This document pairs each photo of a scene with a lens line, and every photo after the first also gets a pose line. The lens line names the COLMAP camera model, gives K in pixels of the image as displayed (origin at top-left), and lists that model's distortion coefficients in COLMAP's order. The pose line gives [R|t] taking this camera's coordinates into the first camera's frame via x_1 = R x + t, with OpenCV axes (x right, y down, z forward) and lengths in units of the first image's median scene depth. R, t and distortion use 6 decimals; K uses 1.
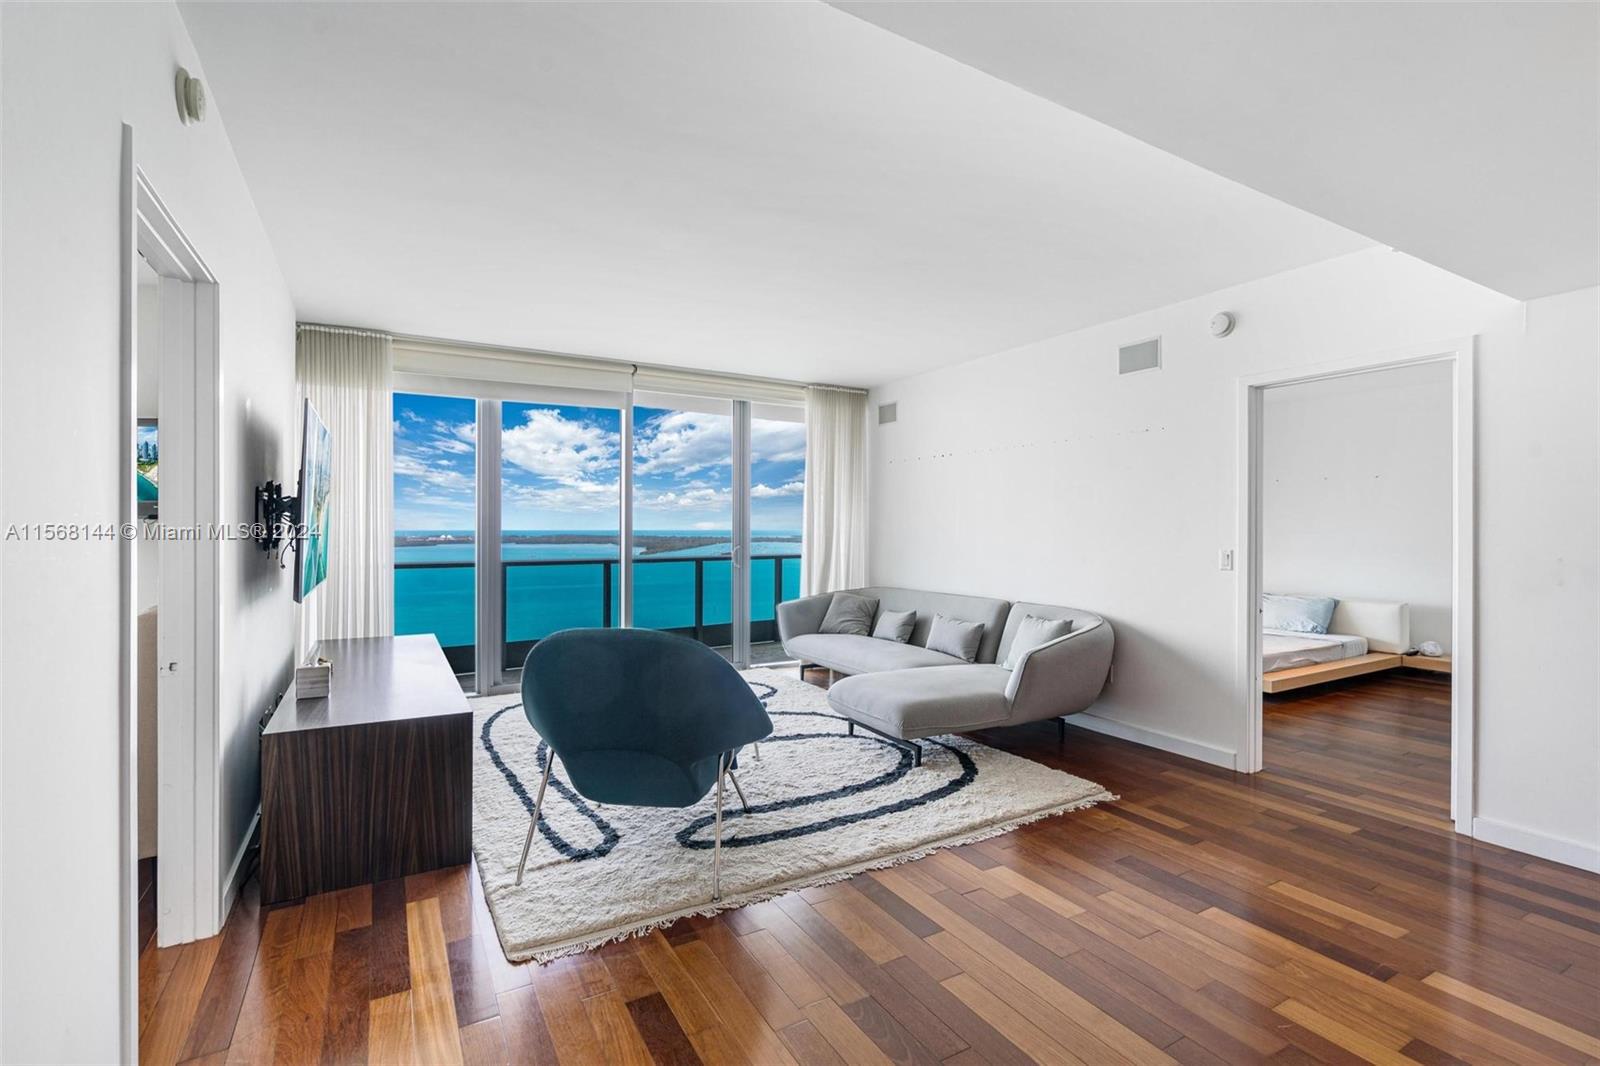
lens RADIAL K [[728.6, 0, 806.4], [0, 728.6, 530.9], [0, 0, 1]] dist [-0.001574, -0.000029]
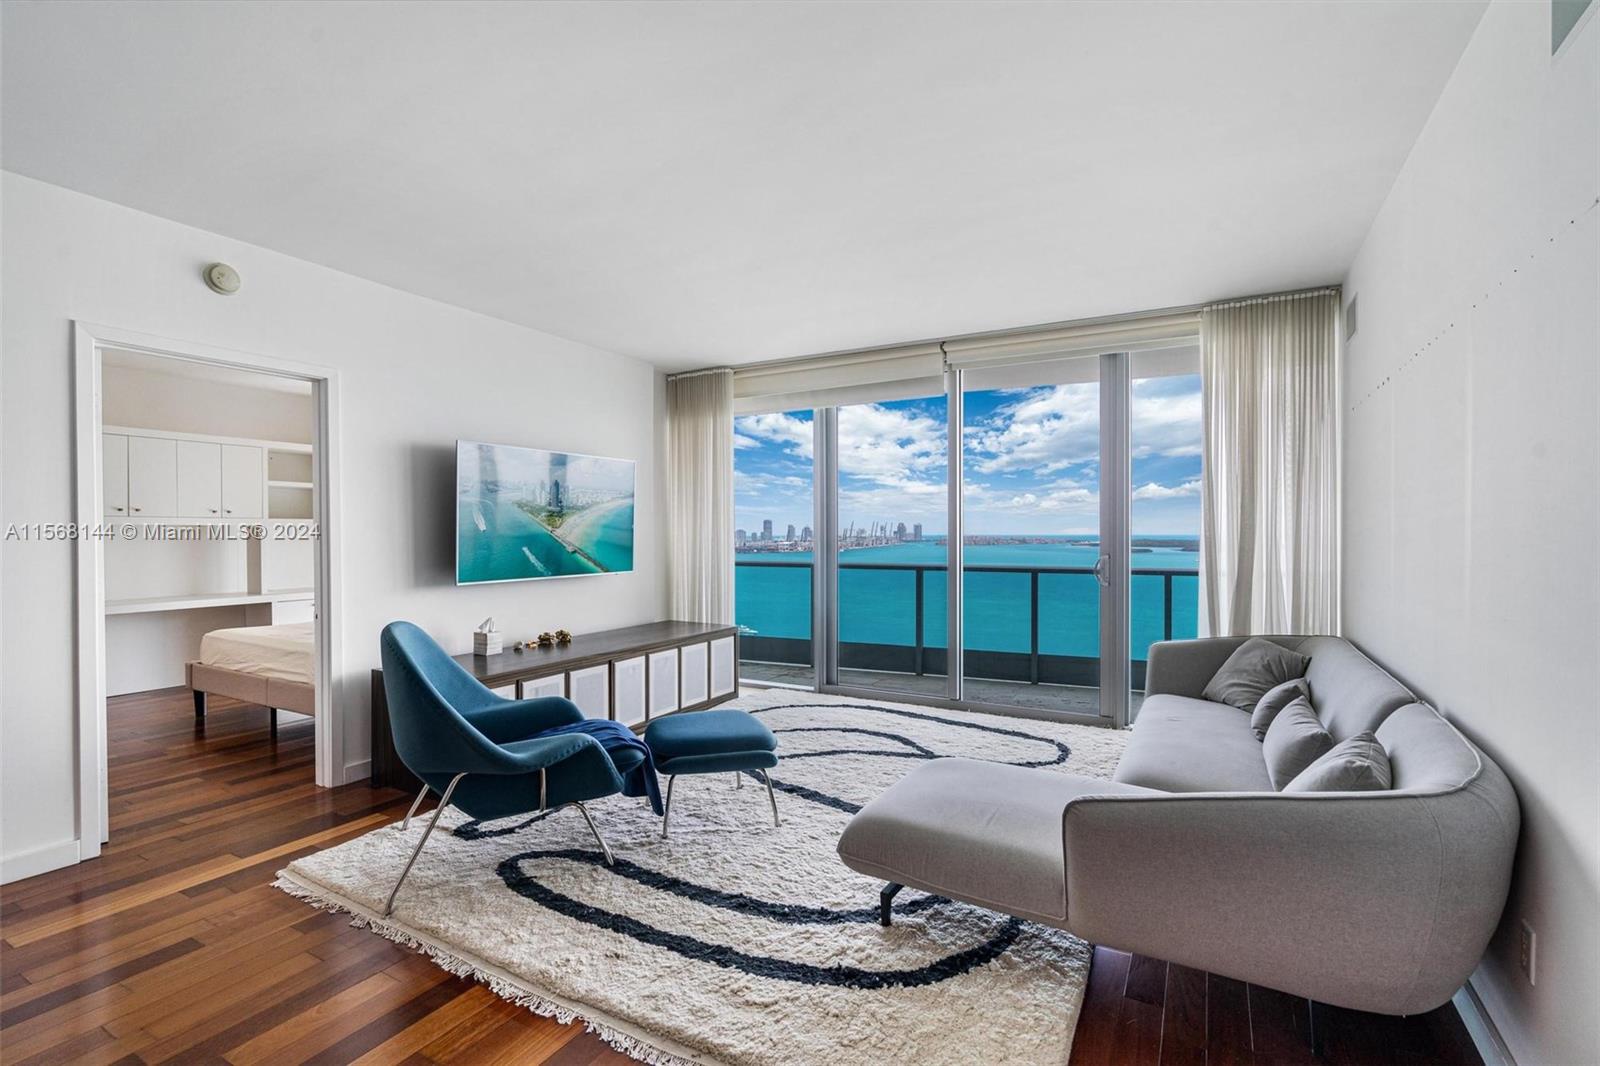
lens RADIAL K [[728.6, 0, 806.4], [0, 728.6, 530.9], [0, 0, 1]] dist [-0.001574, -0.000029]
pose [[0.508399, -0.003119, -0.861116, 0.426925], [0.000020, 0.999993, -0.003611, -0.000757], [0.861122, 0.001818, 0.508396, 0.424009]]
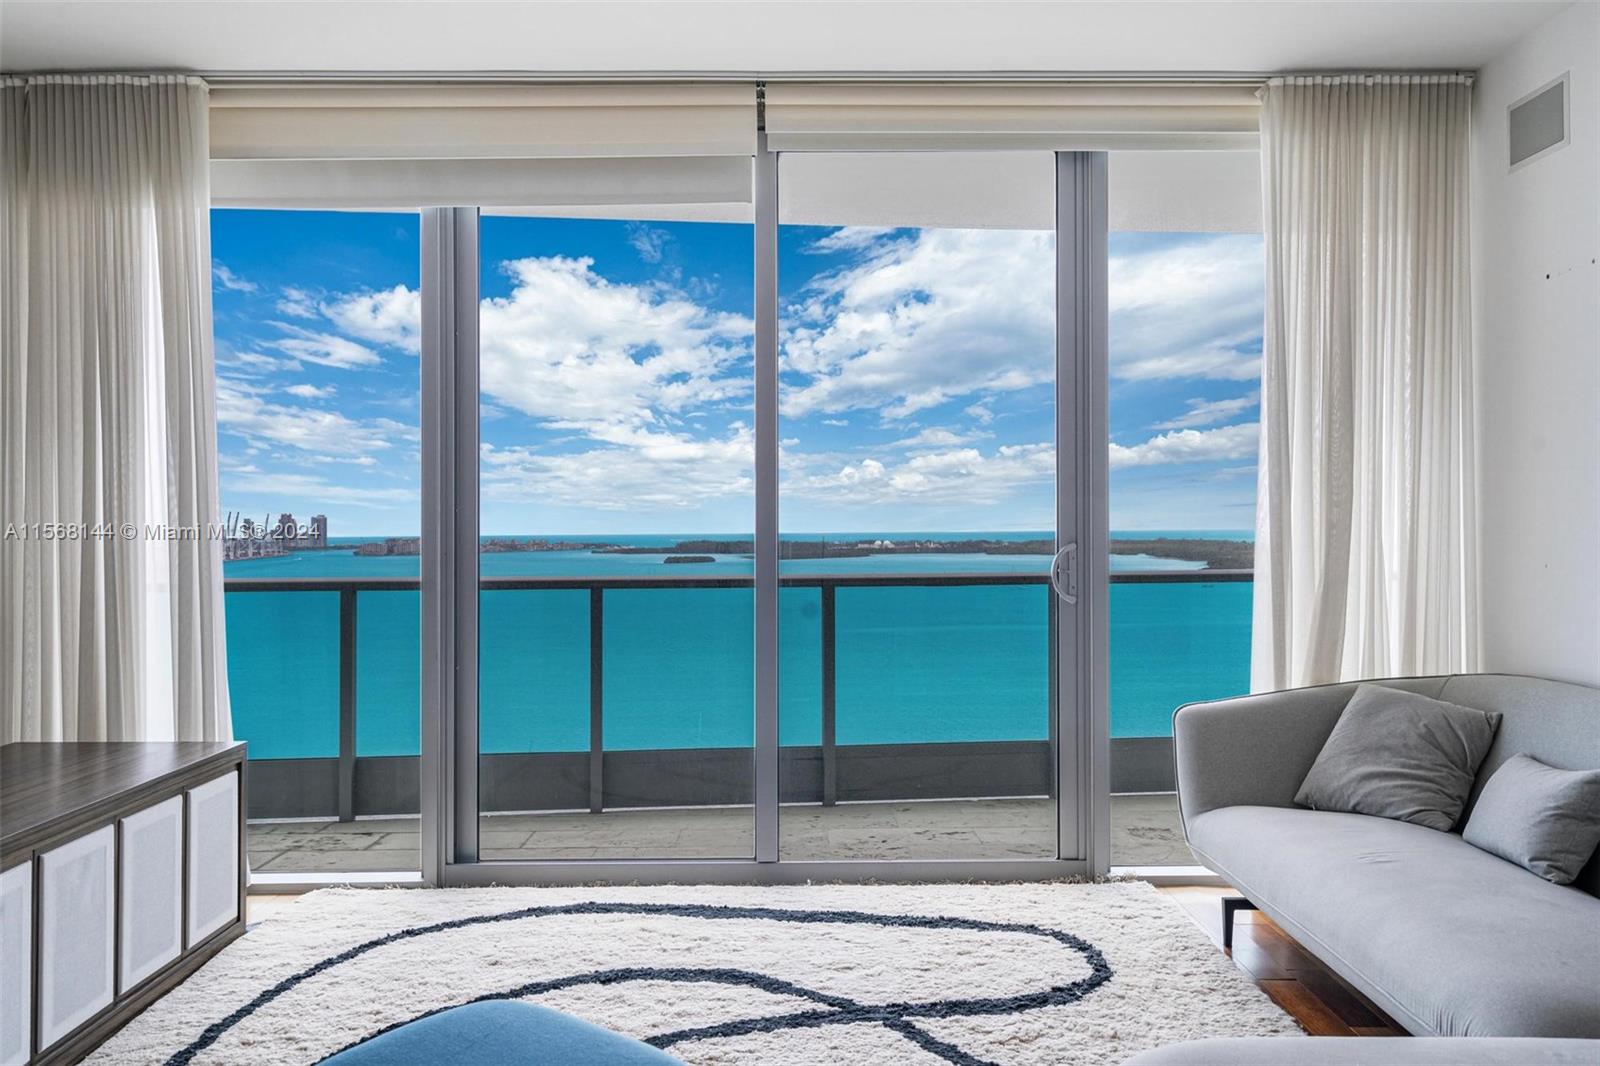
lens RADIAL K [[1277.6, 0, 805.8], [0, 1277.6, 506.3], [0, 0, 1]] dist [0.019541, 0.000032]
pose [[0.867614, -0.014436, -0.497029, 0.128750], [0.004843, 0.999776, -0.020584, 0.016713], [0.497215, 0.015452, 0.867490, 0.413940]]
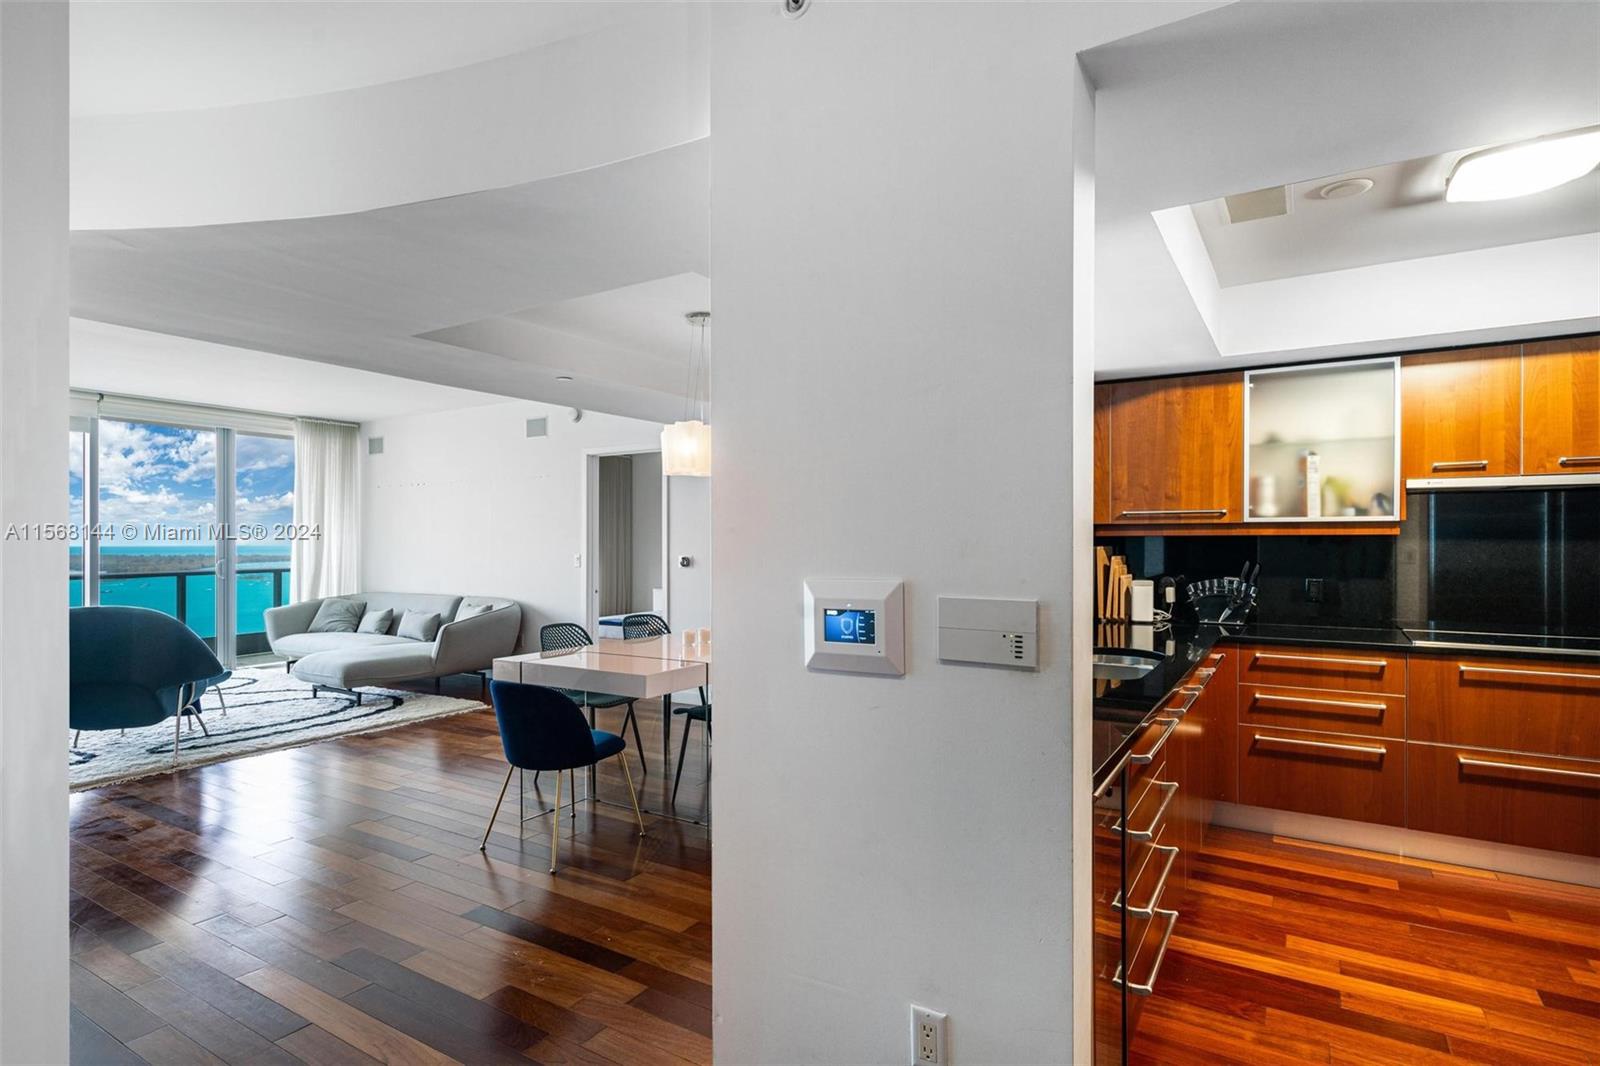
lens RADIAL K [[812.0, 0, 788.4], [0, 812.0, 536.8], [0, 0, 1]] dist [0.014520, -0.001315]
pose [[0.888516, -0.005055, 0.458817, 0.112908], [0.009049, 0.999938, -0.006508, 0.002462], [-0.458755, 0.009935, 0.888507, -0.556707]]
